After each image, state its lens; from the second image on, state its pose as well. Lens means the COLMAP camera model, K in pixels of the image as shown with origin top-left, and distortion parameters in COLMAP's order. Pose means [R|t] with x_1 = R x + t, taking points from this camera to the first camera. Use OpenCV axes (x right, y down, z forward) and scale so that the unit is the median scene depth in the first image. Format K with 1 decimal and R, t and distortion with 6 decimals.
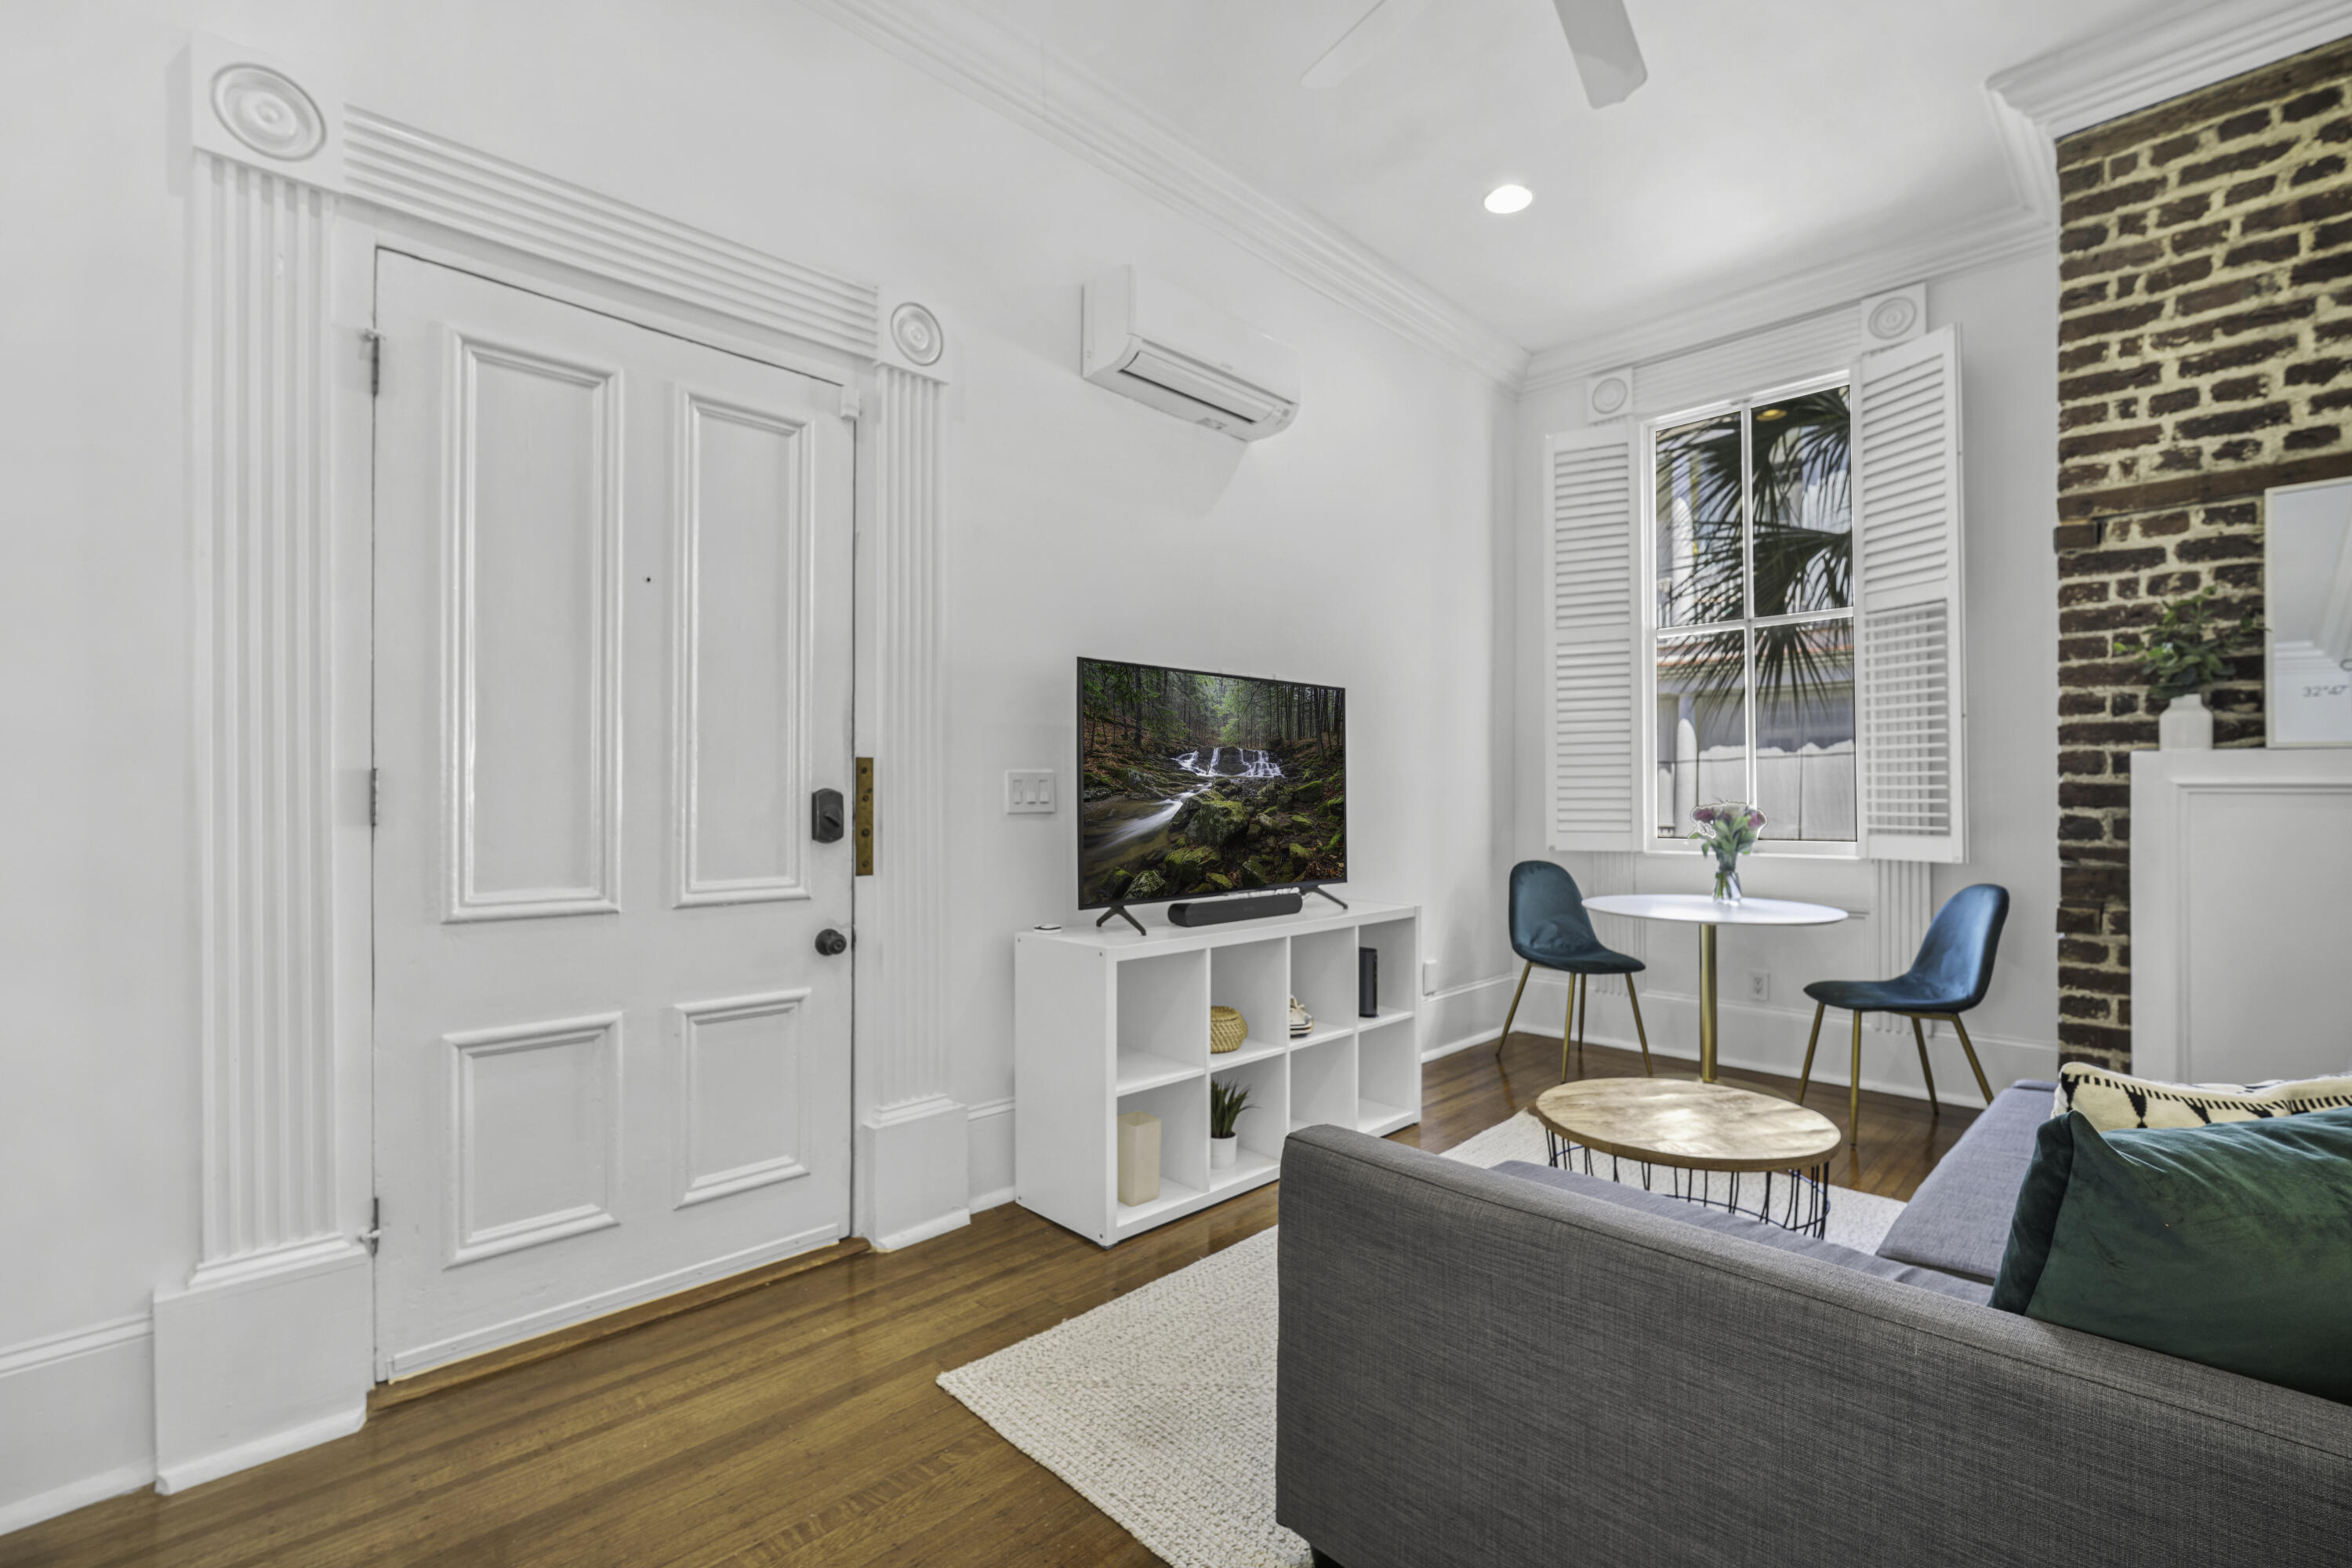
lens RADIAL K [[1057.8, 0, 1173.4], [0, 1057.8, 811.8], [0, 0, 1]] dist [-0.011105, 0.000288]
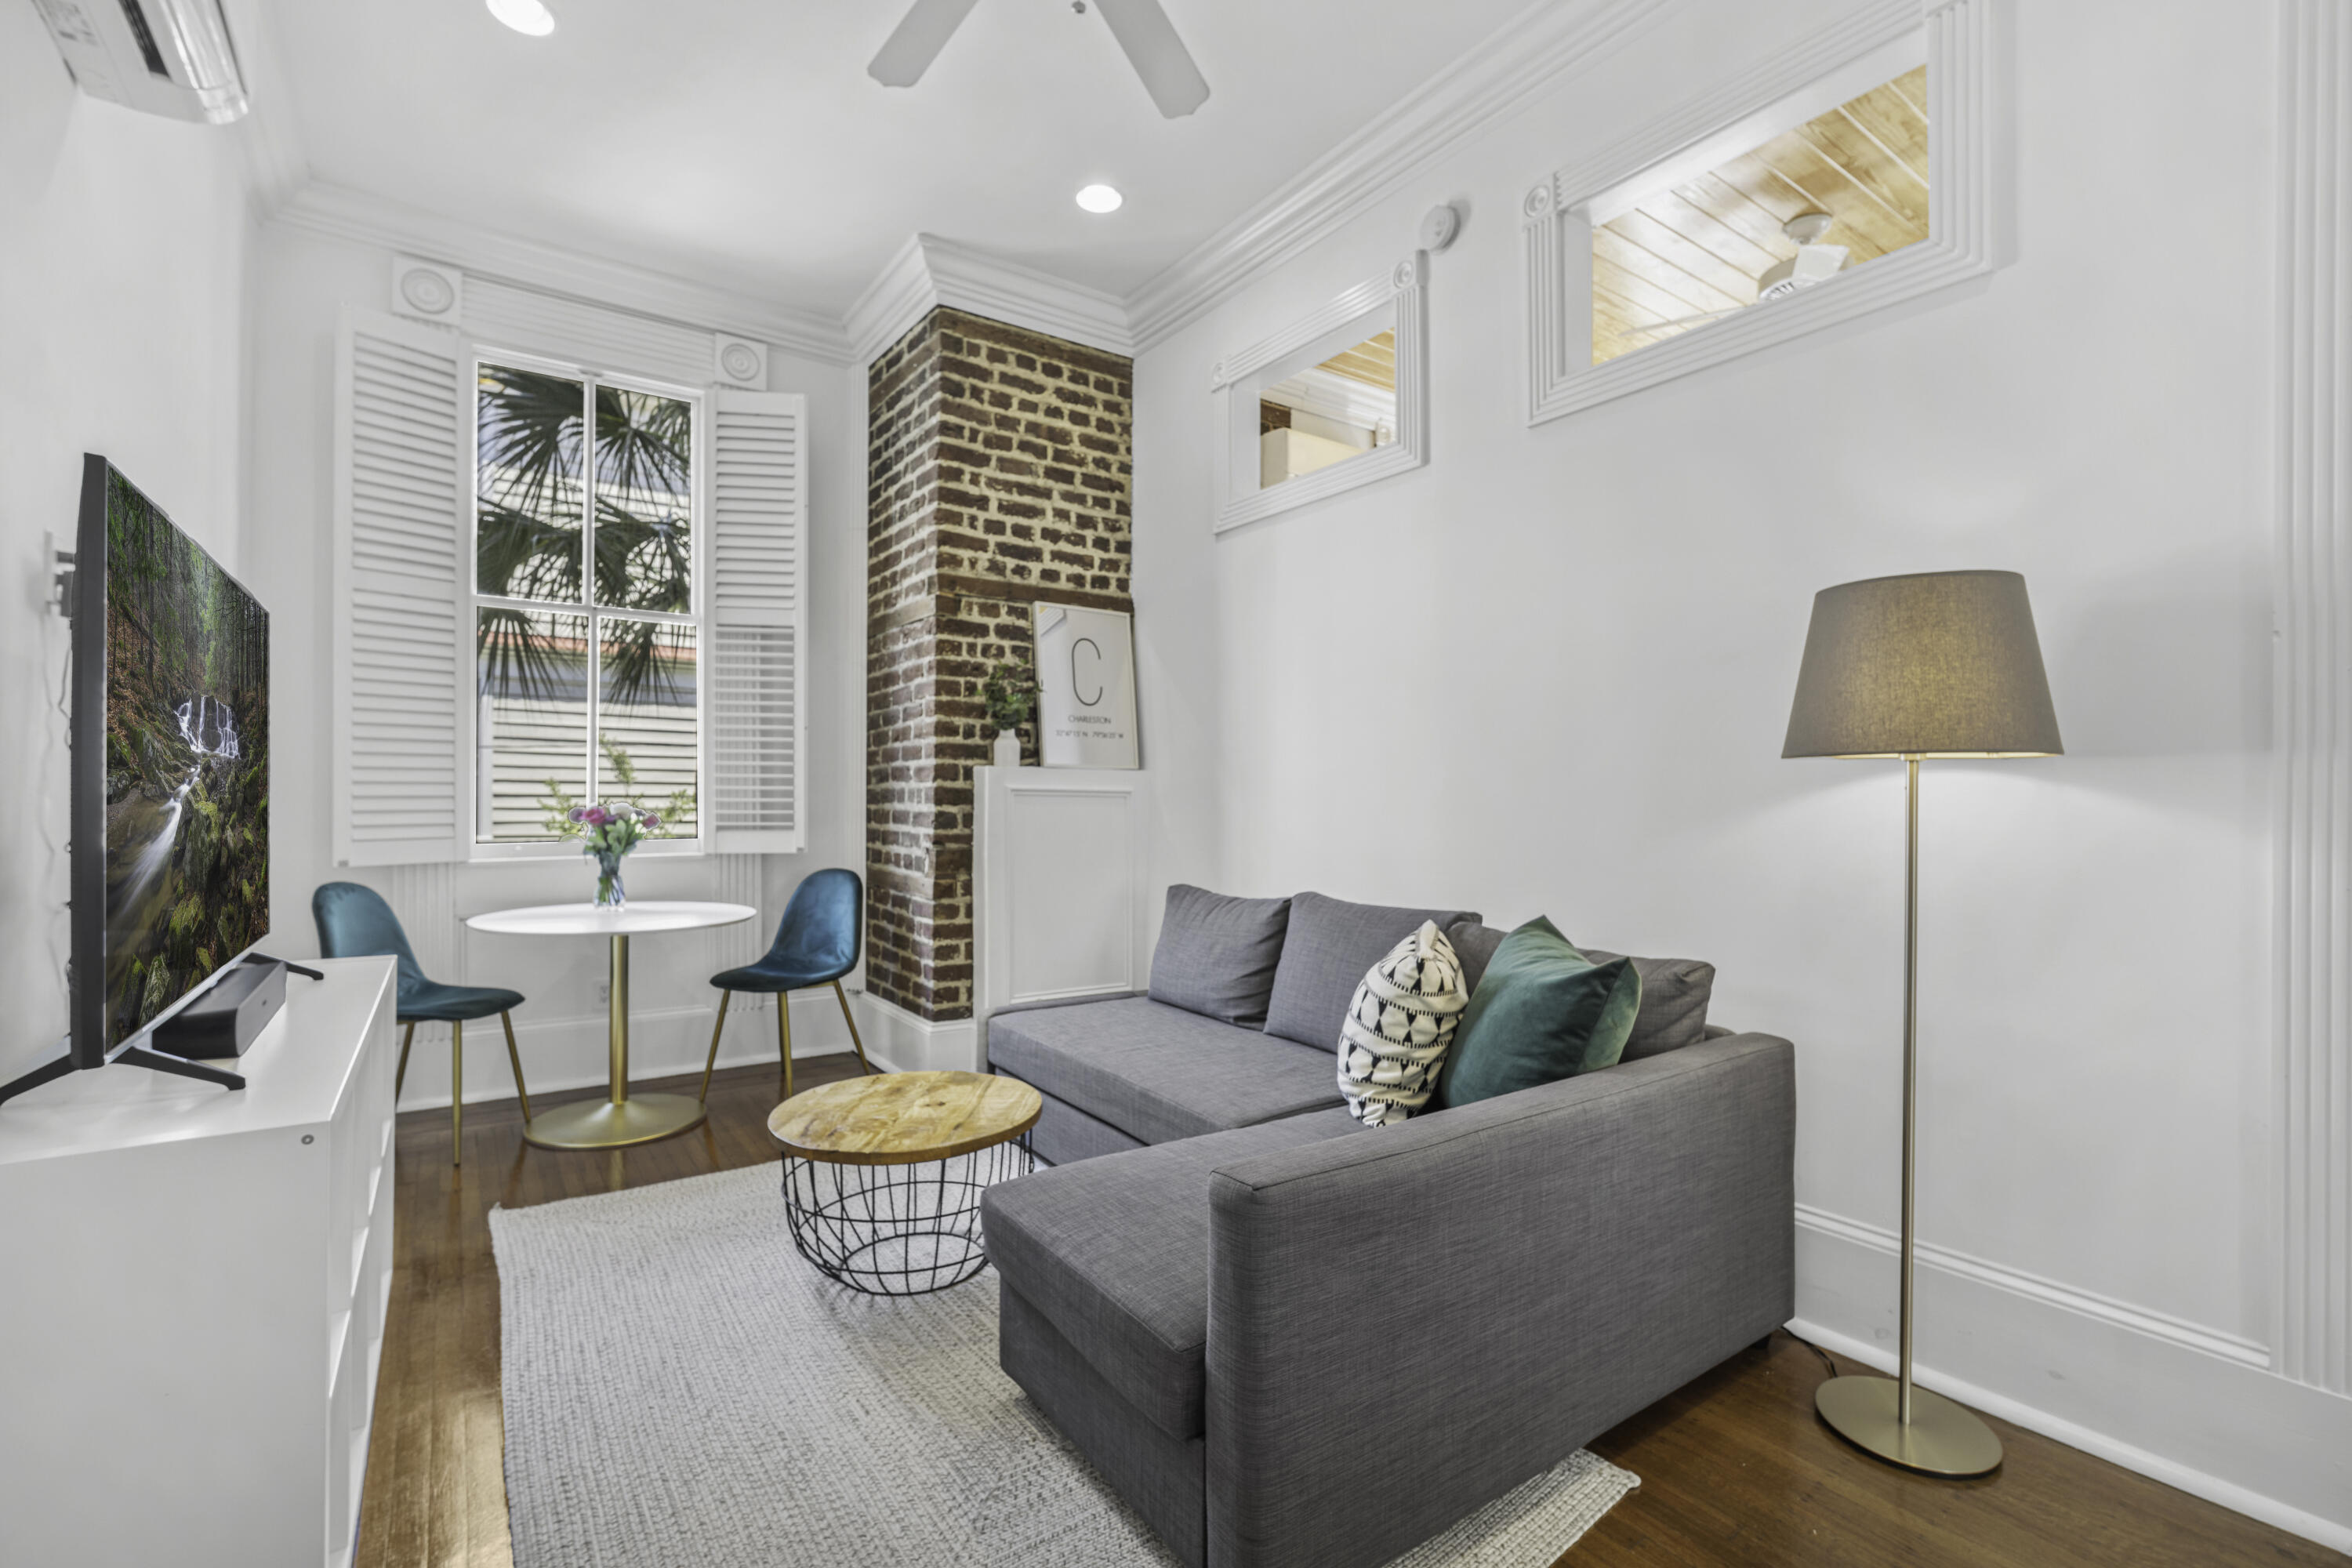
lens RADIAL K [[1031.9, 0, 1166.7], [0, 1031.9, 799.4], [0, 0, 1]] dist [-0.018954, -0.000160]
pose [[0.151153, -0.000477, 0.988510, -0.412902], [0.008134, 0.999967, -0.000761, -0.008372], [-0.988477, 0.008156, 0.151152, 0.525430]]
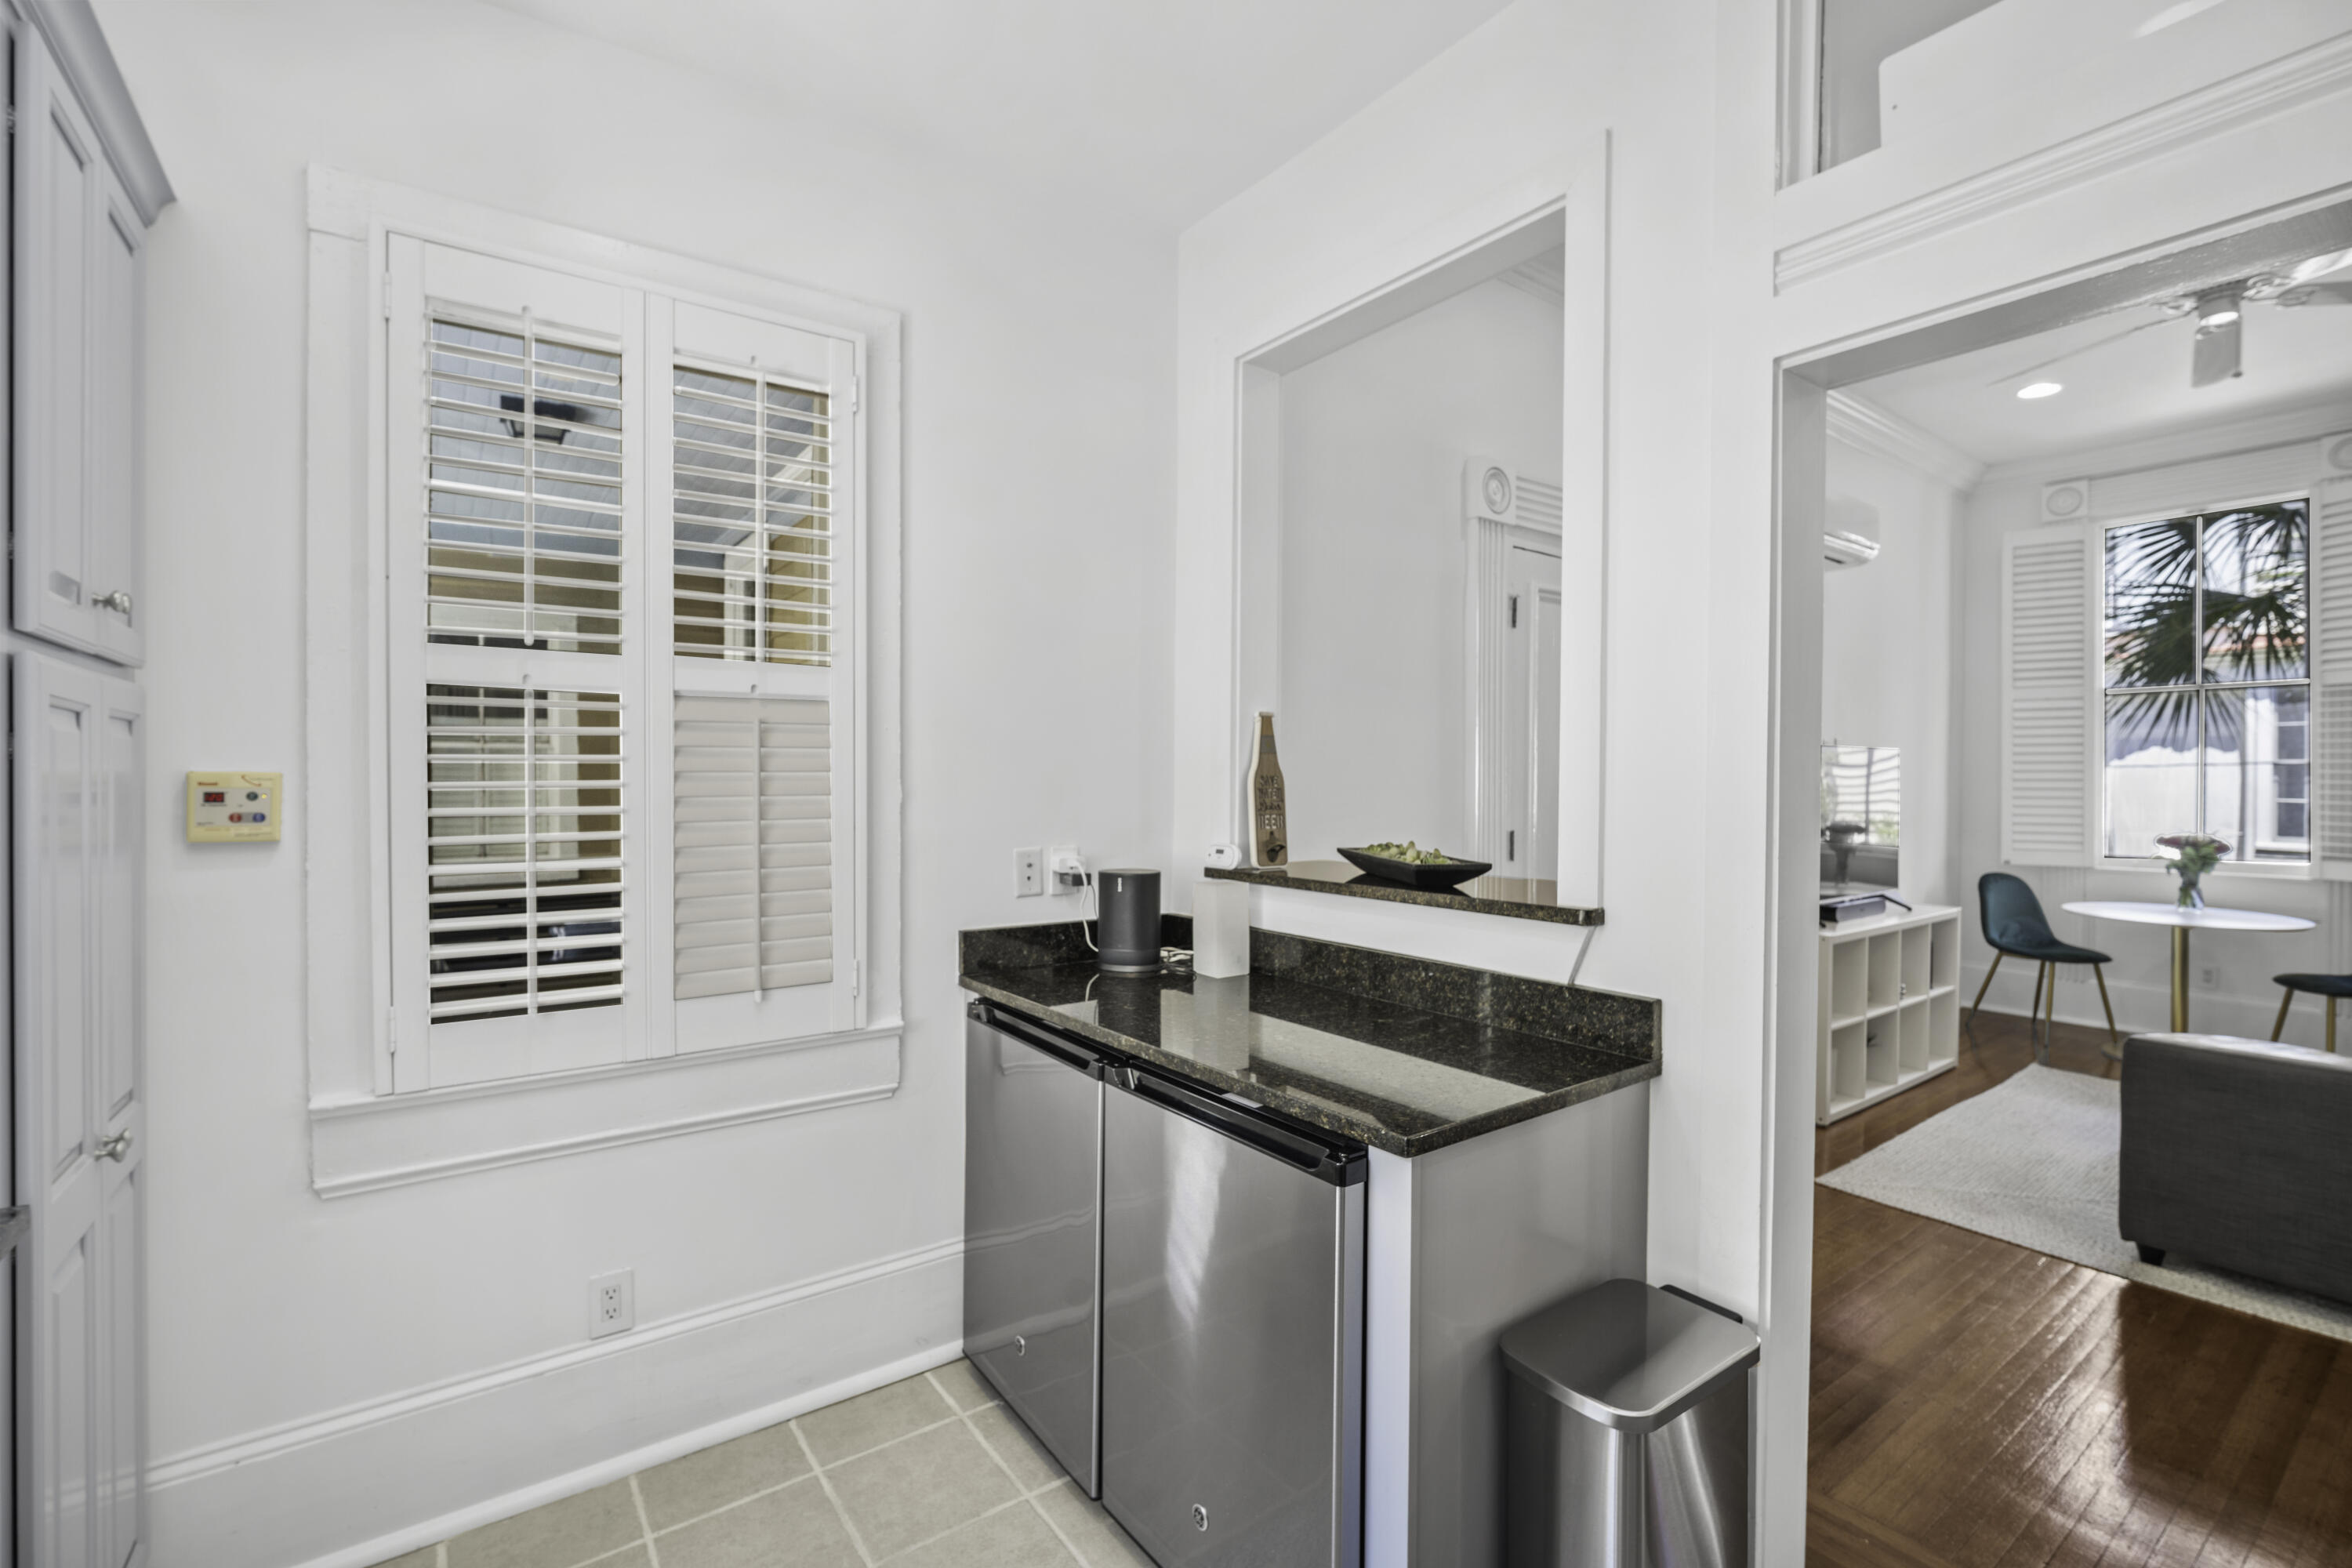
lens RADIAL K [[1044.6, 0, 1173.0], [0, 1044.6, 790.3], [0, 0, 1]] dist [-0.000522, -0.000099]
pose [[0.989390, 0.007261, -0.145106, -0.707891], [-0.007620, 0.999969, -0.001918, -0.066636], [0.145087, 0.003003, 0.989414, -0.592930]]
